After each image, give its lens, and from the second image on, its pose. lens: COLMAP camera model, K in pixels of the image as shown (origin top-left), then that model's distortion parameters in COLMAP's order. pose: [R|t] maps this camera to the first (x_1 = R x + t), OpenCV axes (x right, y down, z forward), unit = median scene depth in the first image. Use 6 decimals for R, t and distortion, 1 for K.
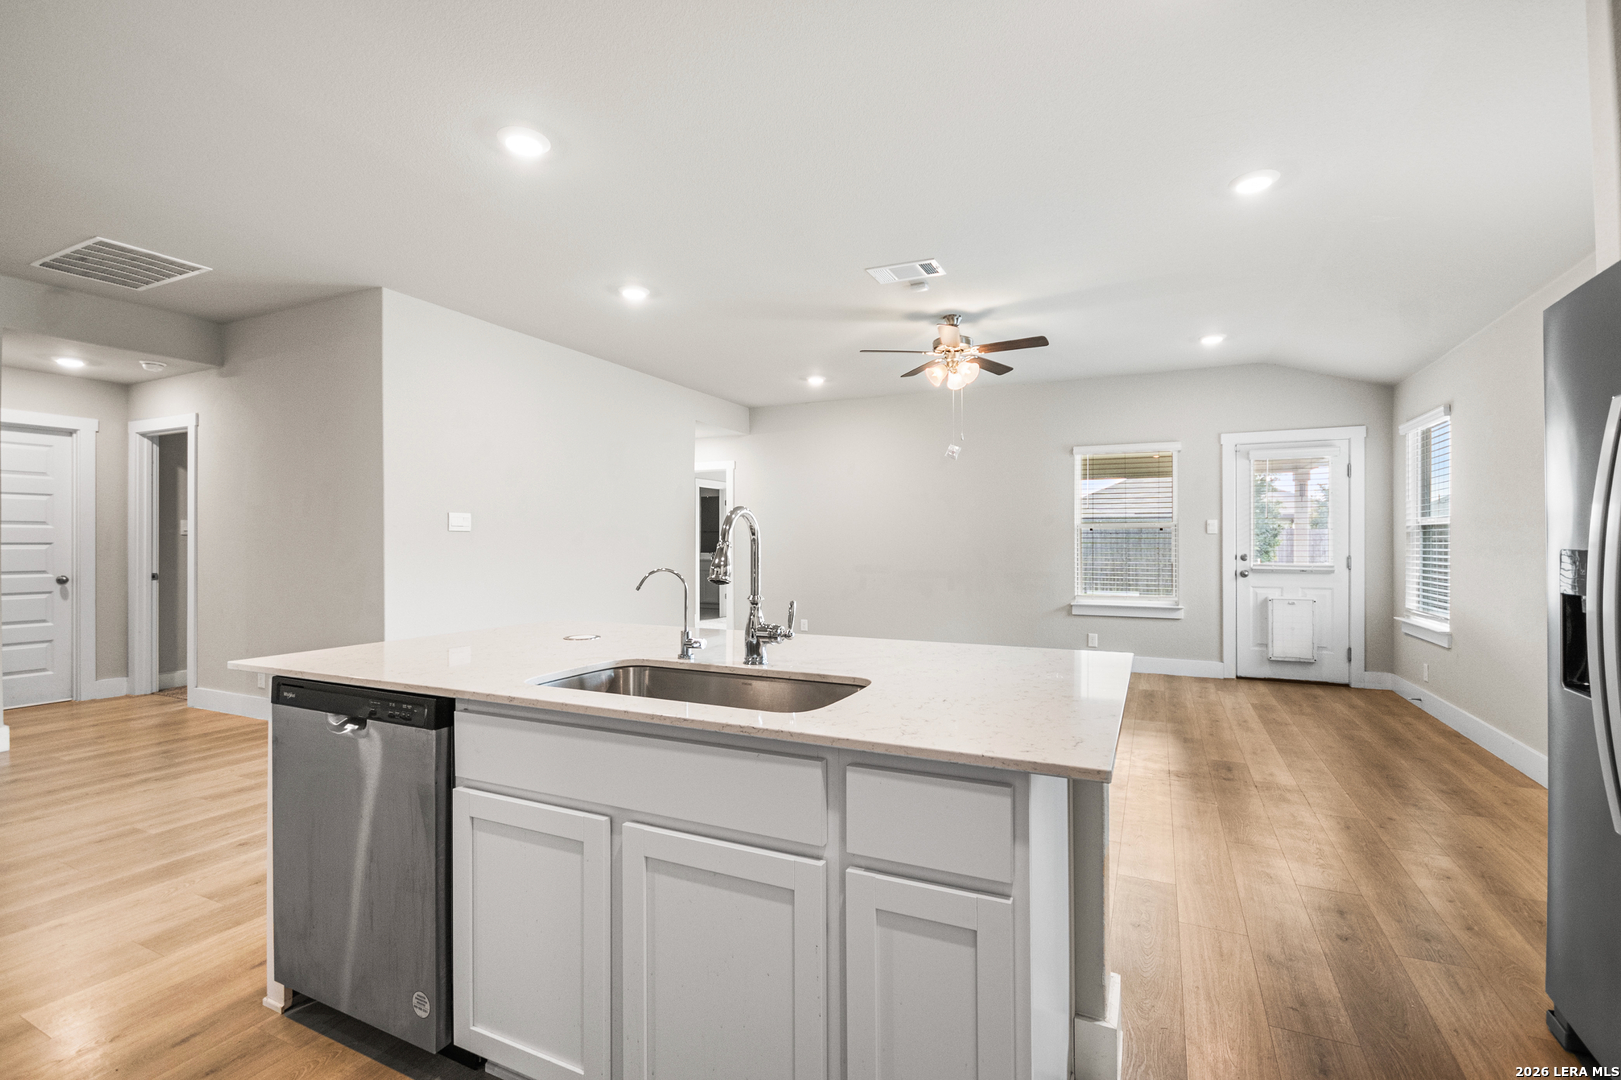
lens RADIAL K [[721.5, 0, 829.6], [0, 721.5, 541.0], [0, 0, 1]] dist [0.009163, -0.008324]
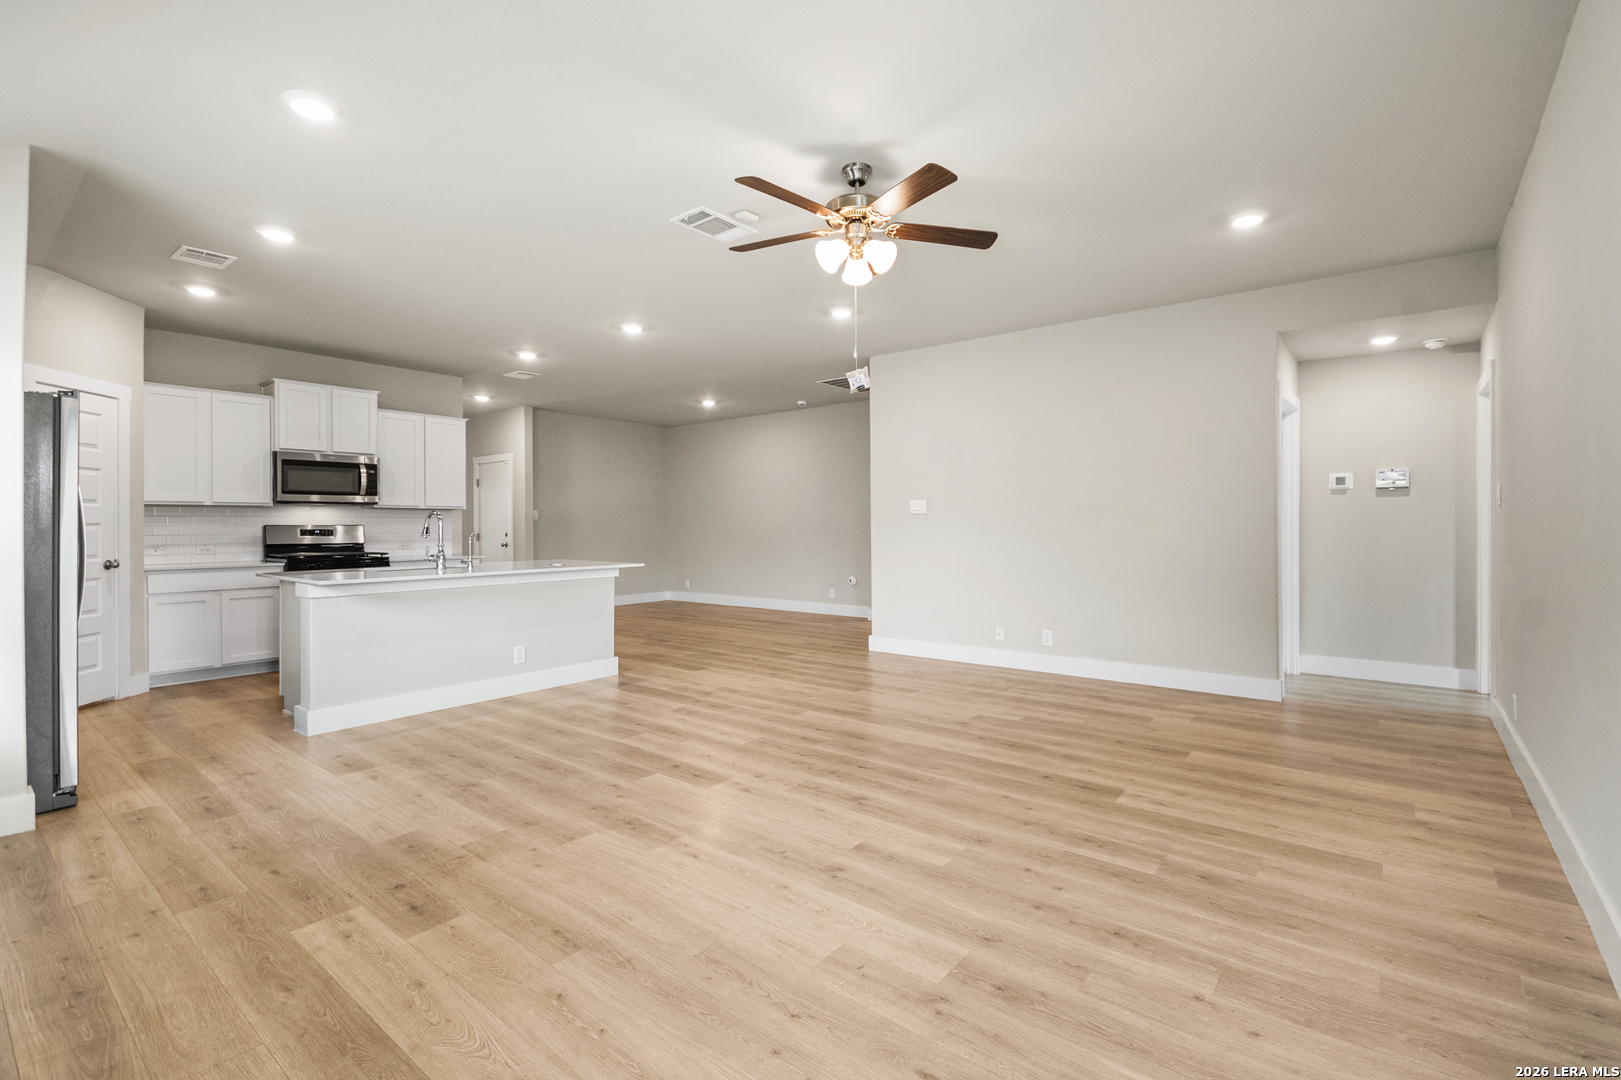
lens RADIAL K [[721.5, 0, 821.4], [0, 721.5, 525.7], [0, 0, 1]] dist [0.009163, -0.008324]
pose [[-0.240028, 0.003296, -0.970760, 0.880026], [0.004506, 0.999987, 0.002281, 0.004548], [0.970756, -0.003826, -0.240040, 1.234035]]
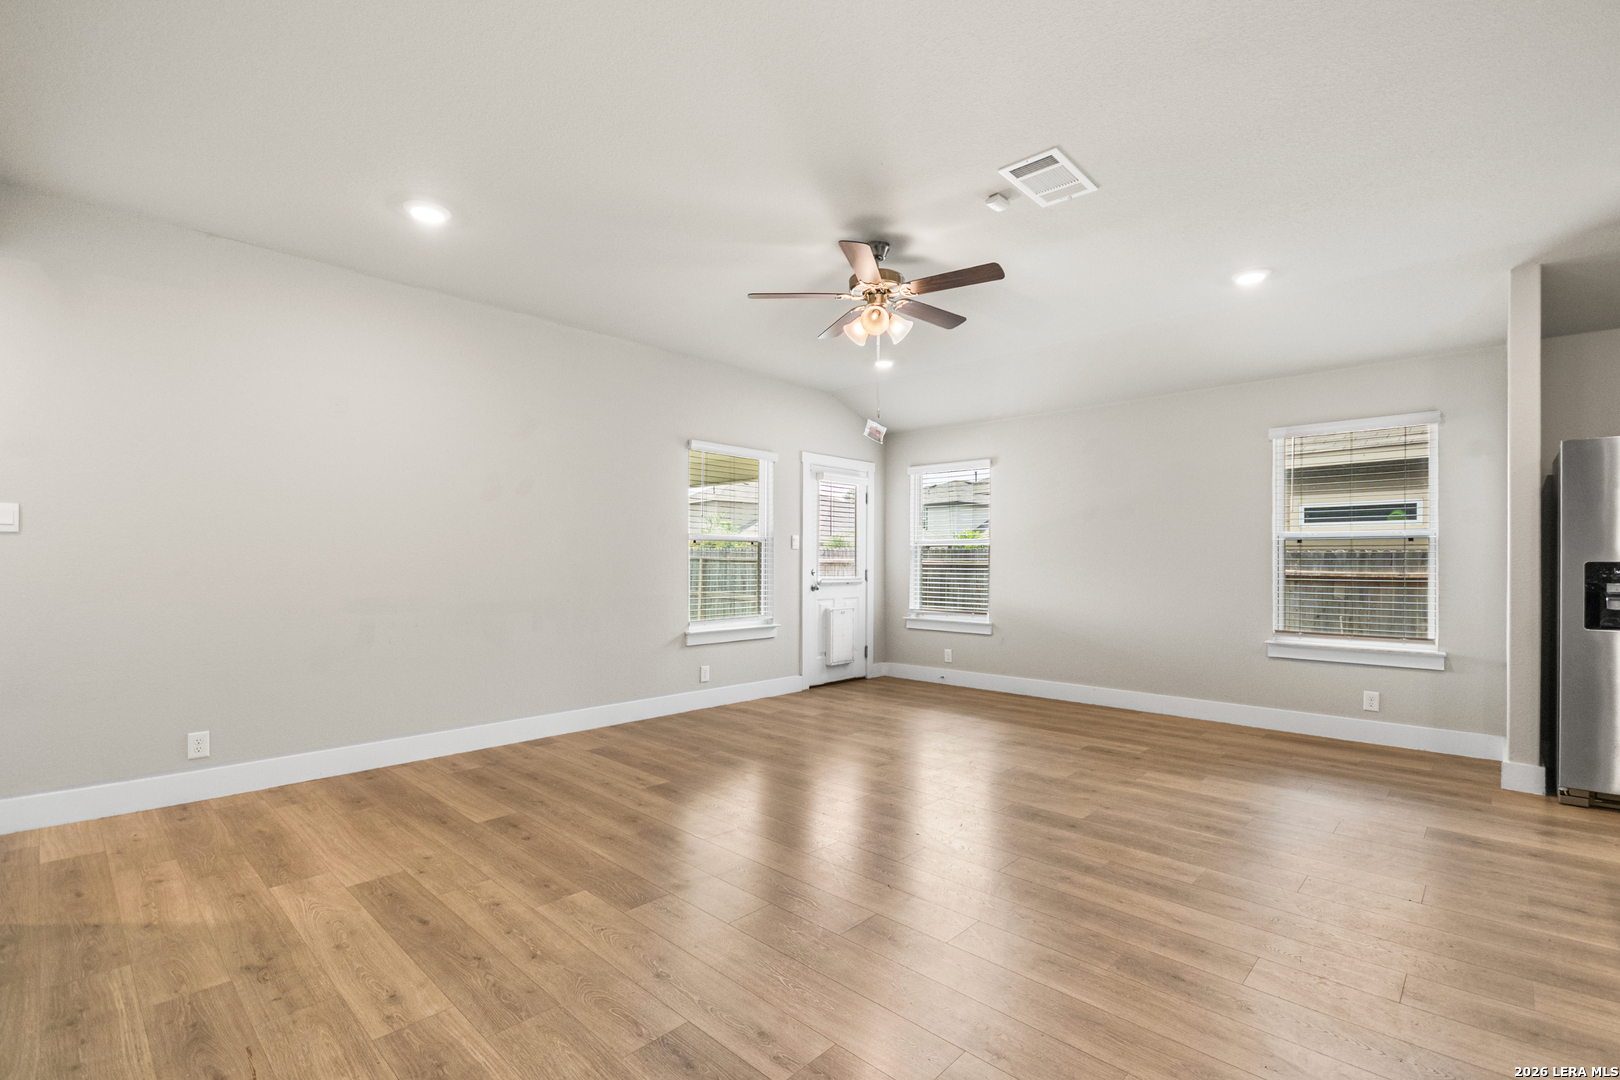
lens RADIAL K [[721.0, 0, 828.9], [0, 721.0, 564.4], [0, 0, 1]] dist [0.009163, -0.008324]
pose [[0.314274, -0.003942, 0.949324, -0.589477], [-0.004183, 0.999976, 0.005537, 0.007081], [-0.949323, -0.005711, 0.314250, 0.896941]]
